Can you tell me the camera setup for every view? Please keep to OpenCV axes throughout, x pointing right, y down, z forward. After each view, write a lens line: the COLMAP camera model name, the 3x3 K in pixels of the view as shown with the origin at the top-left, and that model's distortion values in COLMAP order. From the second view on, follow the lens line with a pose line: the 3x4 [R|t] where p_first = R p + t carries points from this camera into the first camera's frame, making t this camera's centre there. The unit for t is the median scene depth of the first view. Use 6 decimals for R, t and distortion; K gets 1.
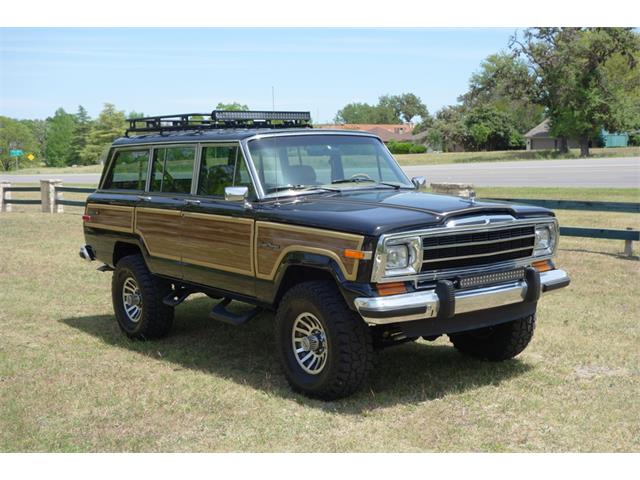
lens RADIAL K [[861.1, 0, 320.0], [0, 861.1, 240.0], [0, 0, 1]] dist [0.019945, 0.026794]
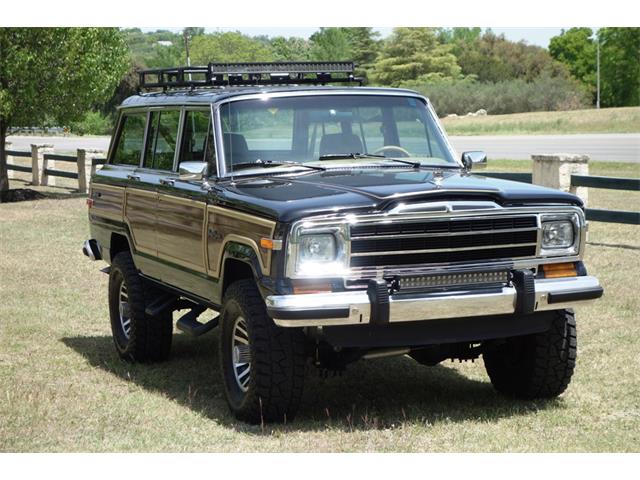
lens RADIAL K [[1641.2, 0, 355.3], [0, 1641.2, 240.0], [0, 0, 1]] dist [0.058618, 0.356522]
pose [[0.962459, 0.021429, -0.270581, 0.474272], [-0.025323, 0.999620, -0.010910, 0.024089], [0.270245, 0.017352, 0.962635, -0.440441]]
